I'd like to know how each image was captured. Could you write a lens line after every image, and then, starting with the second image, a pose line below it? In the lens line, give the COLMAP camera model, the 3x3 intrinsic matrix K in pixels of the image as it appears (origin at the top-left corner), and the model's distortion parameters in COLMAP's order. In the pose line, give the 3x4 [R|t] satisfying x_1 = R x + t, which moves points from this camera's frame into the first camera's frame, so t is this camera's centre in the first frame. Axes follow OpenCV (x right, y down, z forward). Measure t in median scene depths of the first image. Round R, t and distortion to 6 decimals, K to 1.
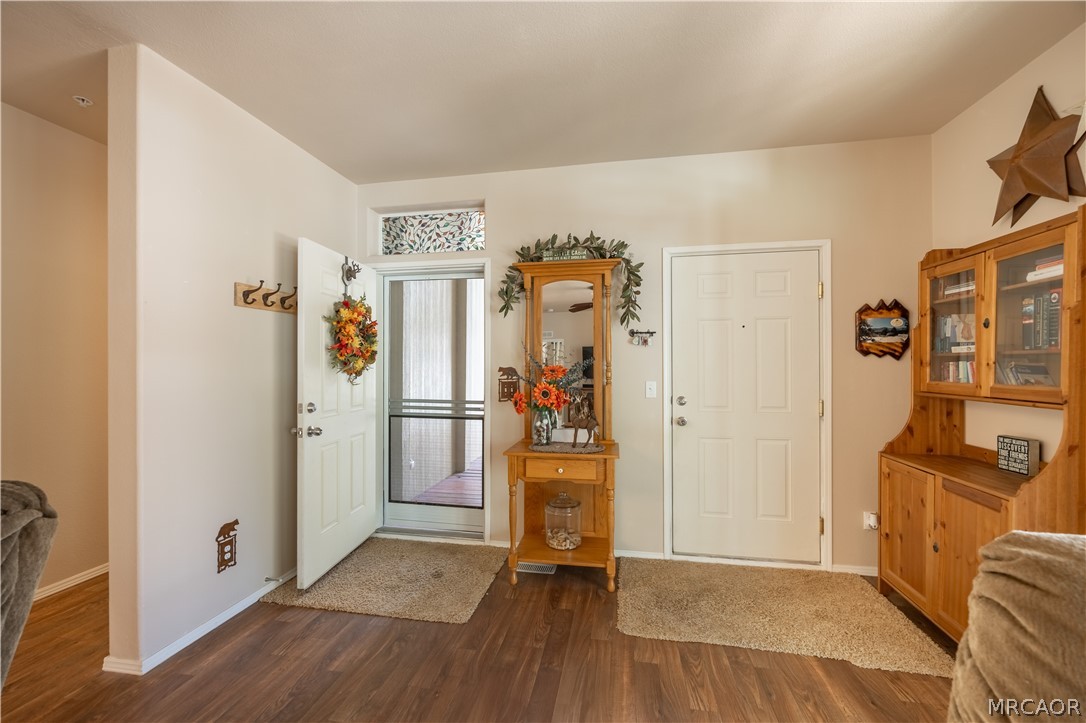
lens RADIAL K [[450.4, 0, 548.2], [0, 450.4, 365.3], [0, 0, 1]] dist [-0.004721, -0.000030]
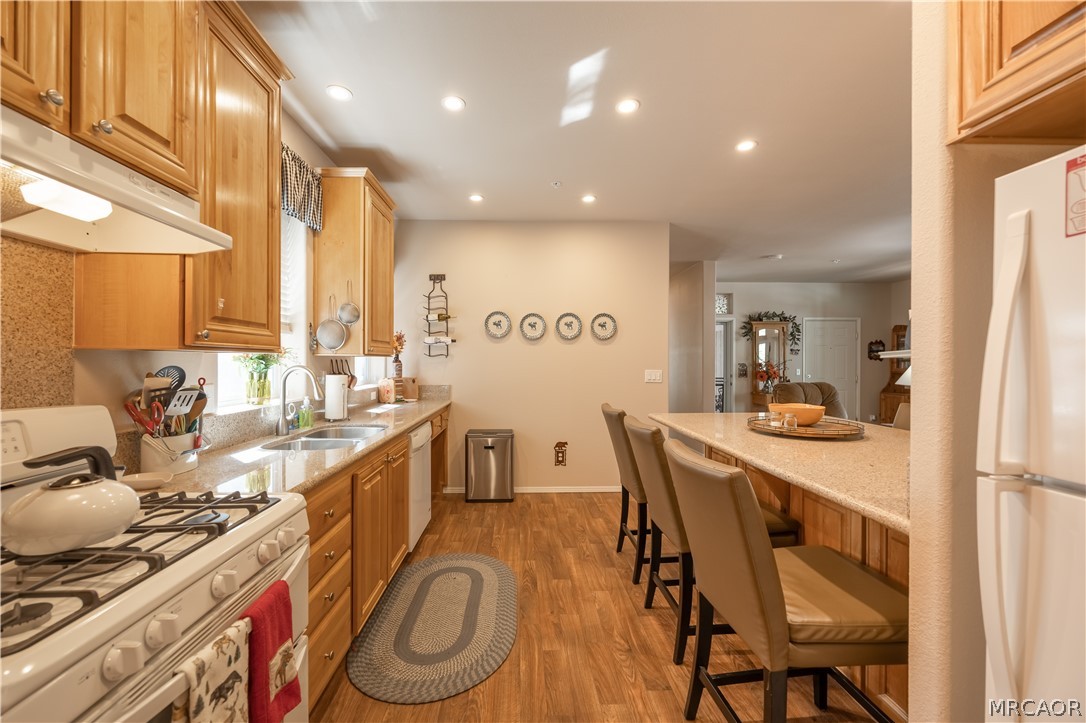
lens RADIAL K [[420.7, 0, 540.0], [0, 420.7, 363.3], [0, 0, 1]] dist [-0.003554, 0.000435]
pose [[0.973784, 0.002334, 0.227464, -1.809026], [-0.003599, 0.999980, 0.005149, -0.003424], [-0.227448, -0.005833, 0.973773, -1.037426]]
